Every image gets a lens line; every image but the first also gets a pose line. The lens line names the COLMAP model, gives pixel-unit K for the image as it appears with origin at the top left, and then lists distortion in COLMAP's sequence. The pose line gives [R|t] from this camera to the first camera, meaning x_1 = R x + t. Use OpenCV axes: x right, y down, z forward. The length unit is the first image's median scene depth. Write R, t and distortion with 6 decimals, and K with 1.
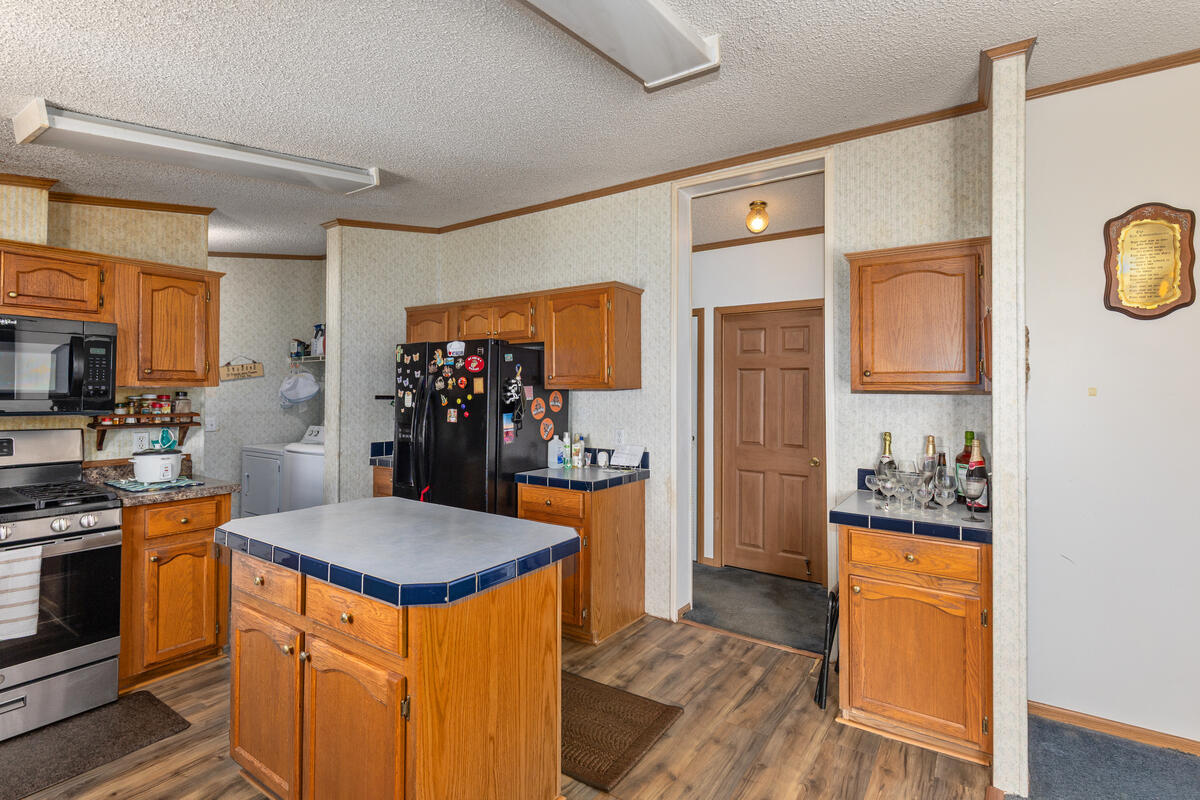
lens RADIAL K [[572.0, 0, 597.4], [0, 572.0, 392.5], [0, 0, 1]] dist [-0.002520, -0.000412]
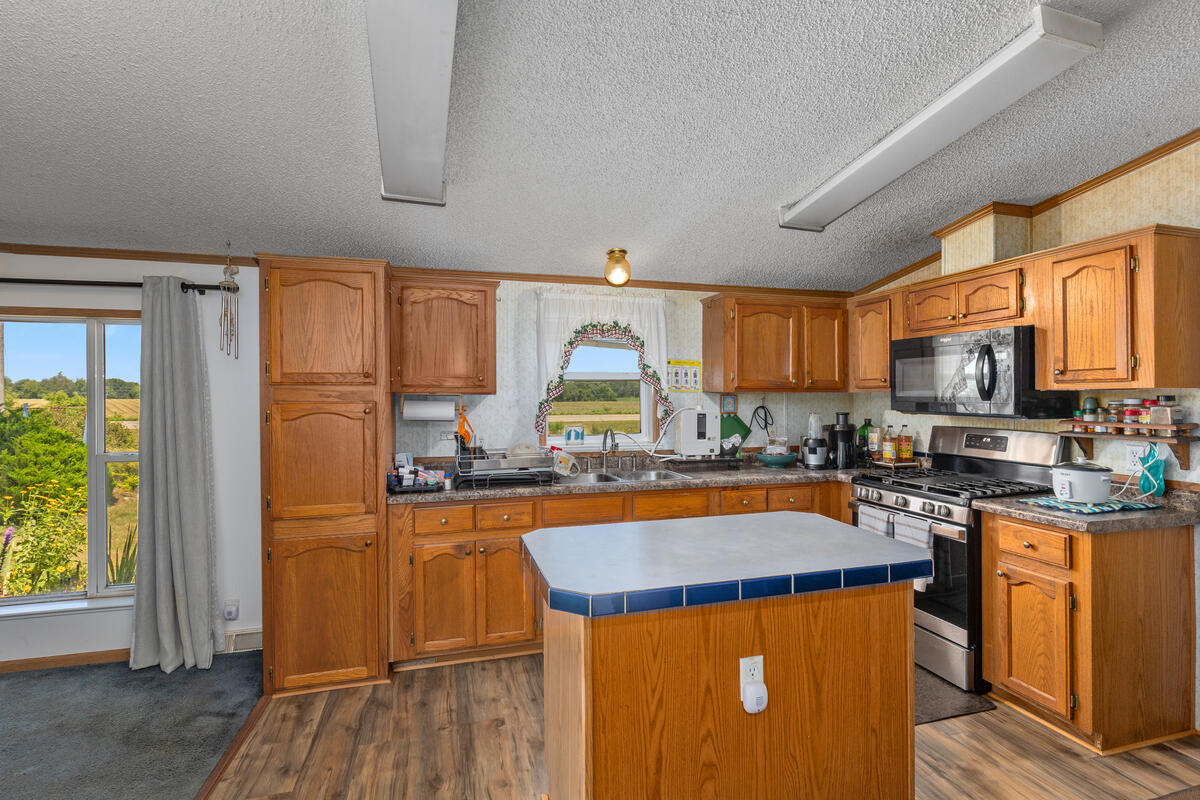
lens RADIAL K [[572.0, 0, 597.4], [0, 572.0, 392.5], [0, 0, 1]] dist [-0.002520, -0.000412]
pose [[-0.633743, -0.001443, -0.773542, 0.340775], [0.003668, 0.999981, -0.004870, -0.004119], [0.773535, -0.005924, -0.633726, 0.988470]]
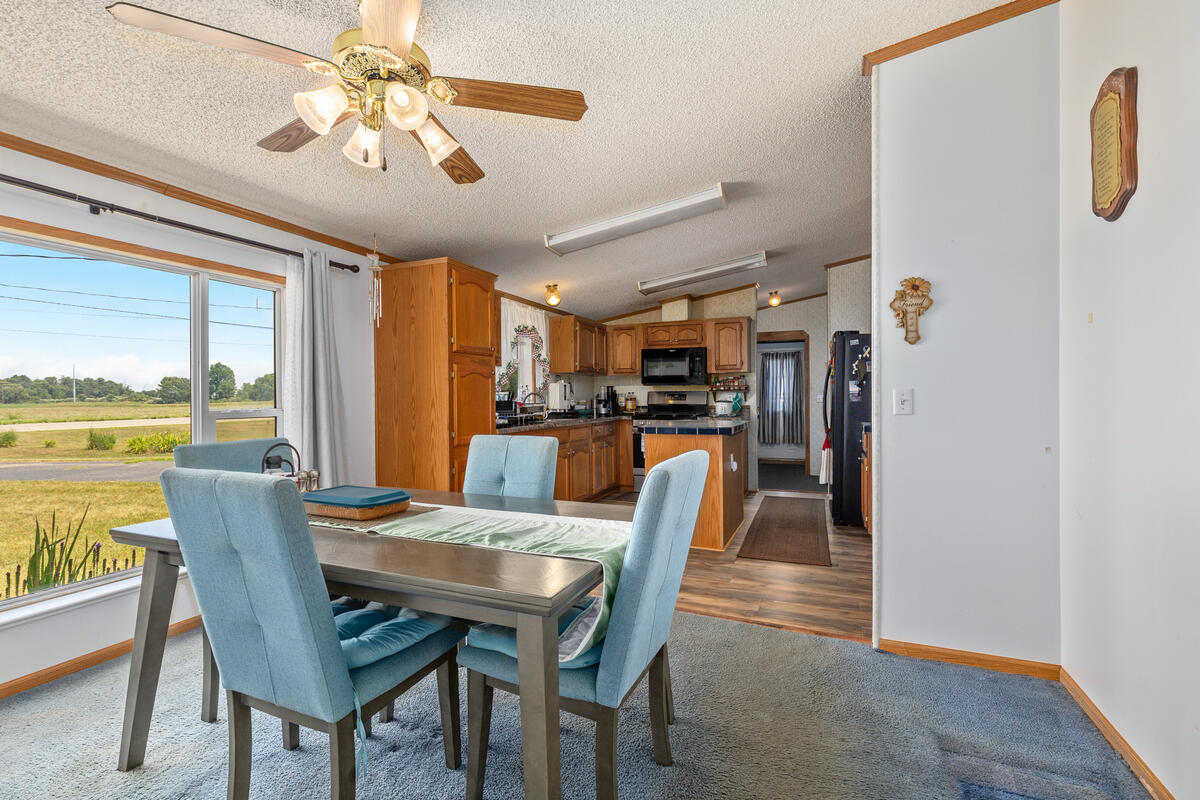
lens RADIAL K [[547.8, 0, 601.4], [0, 547.8, 397.2], [0, 0, 1]] dist [0.001387, 0.000808]
pose [[0.194936, -0.005700, -0.980799, 1.272103], [0.007856, 0.999960, -0.004250, 0.093647], [0.980785, -0.006877, 0.194973, 0.103181]]
